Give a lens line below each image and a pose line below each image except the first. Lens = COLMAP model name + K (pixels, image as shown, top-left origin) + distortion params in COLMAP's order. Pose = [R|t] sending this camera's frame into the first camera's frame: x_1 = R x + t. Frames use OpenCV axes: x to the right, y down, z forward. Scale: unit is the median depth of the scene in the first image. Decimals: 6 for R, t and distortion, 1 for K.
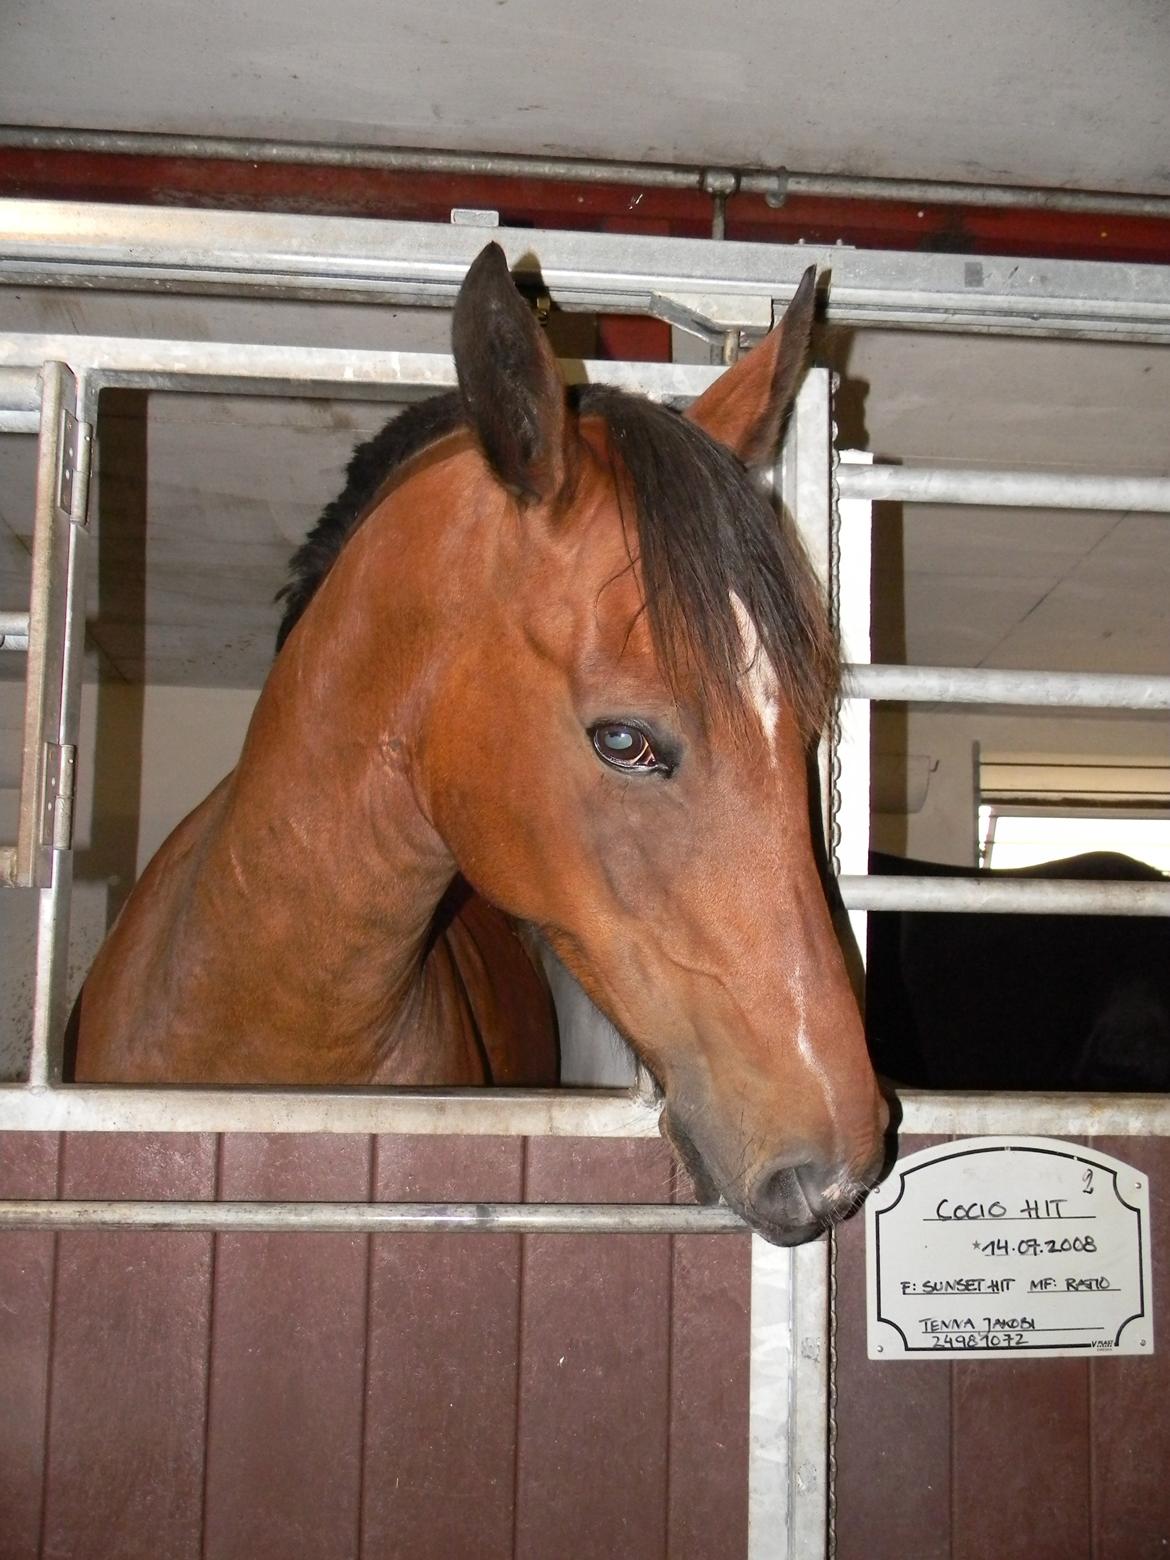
lens RADIAL K [[1246.1, 0, 585.0], [0, 1246.1, 780.0], [0, 0, 1]] dist [-0.001822, -0.008351]
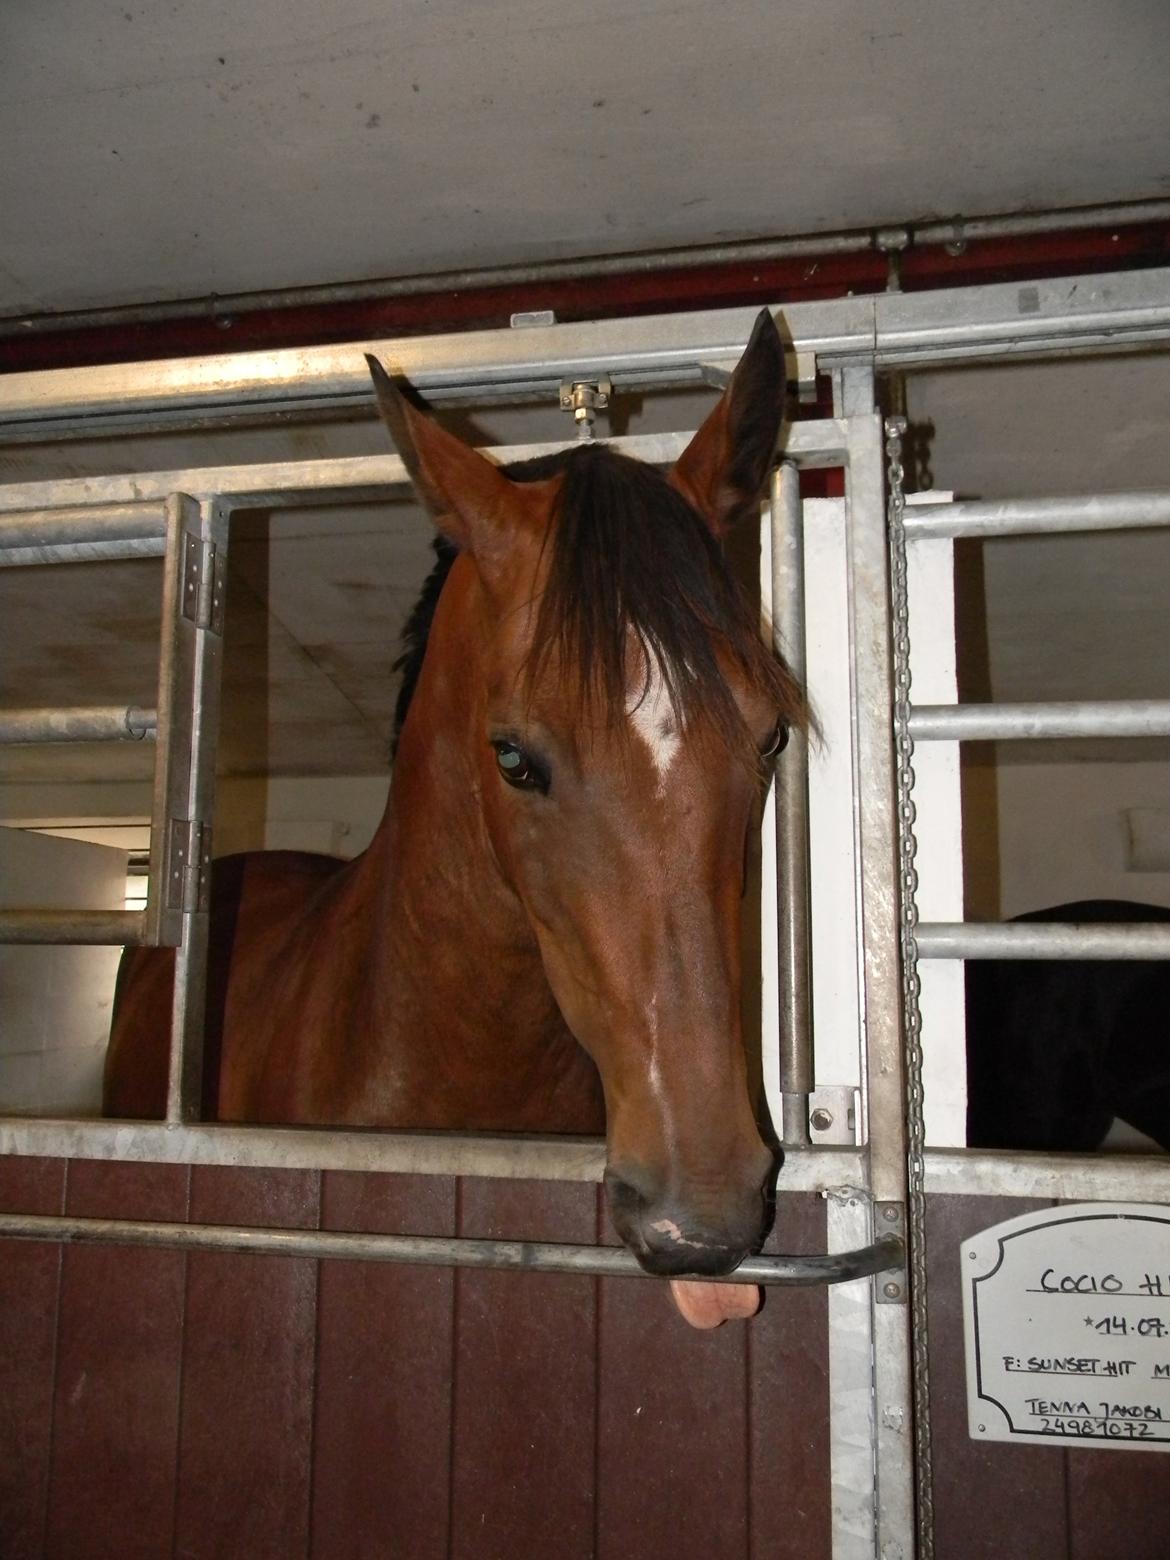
lens RADIAL K [[1250.6, 0, 585.0], [0, 1250.6, 780.0], [0, 0, 1]] dist [0.002695, -0.013467]
pose [[0.964105, -0.051489, -0.260481, 0.217758], [0.034697, 0.997037, -0.068659, 0.024343], [0.263244, 0.057157, 0.963035, -0.013322]]
